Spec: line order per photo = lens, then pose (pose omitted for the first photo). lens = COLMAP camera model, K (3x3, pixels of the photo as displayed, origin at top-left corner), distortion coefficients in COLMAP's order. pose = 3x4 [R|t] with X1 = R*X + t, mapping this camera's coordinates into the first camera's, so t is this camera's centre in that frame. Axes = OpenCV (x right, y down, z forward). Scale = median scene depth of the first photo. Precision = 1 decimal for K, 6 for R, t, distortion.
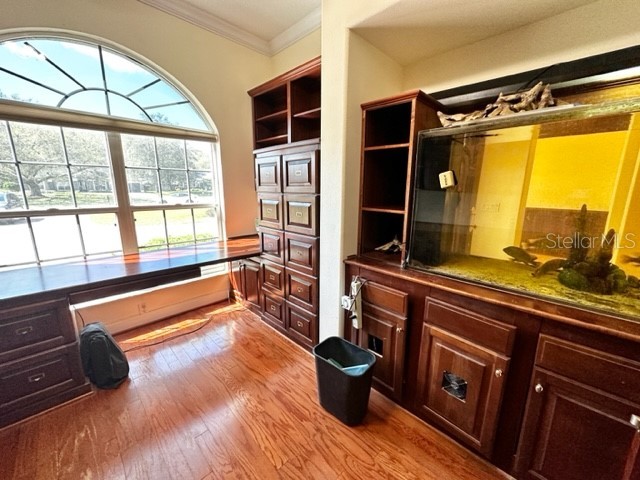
lens RADIAL K [[257.1, 0, 320.6], [0, 257.1, 239.7], [0, 0, 1]] dist [0.000860, 0.000146]
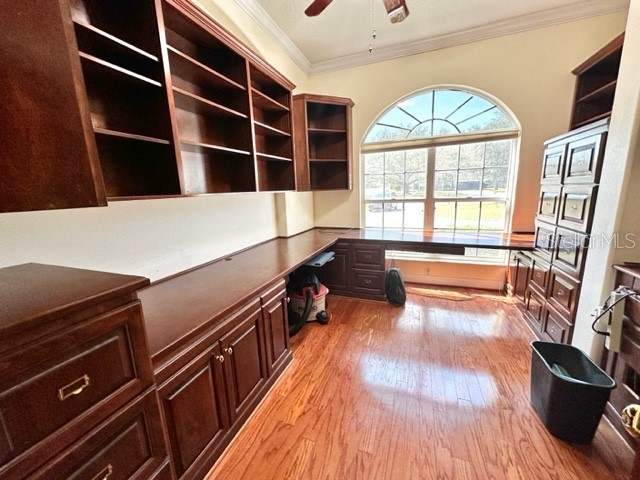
lens RADIAL K [[257.1, 0, 320.7], [0, 257.1, 240.6], [0, 0, 1]] dist [0.000860, 0.000146]
pose [[0.404856, 0.157244, -0.900759, 0.335841], [-0.145085, 0.983670, 0.106508, 0.039596], [0.902797, 0.087566, 0.421059, -0.138035]]
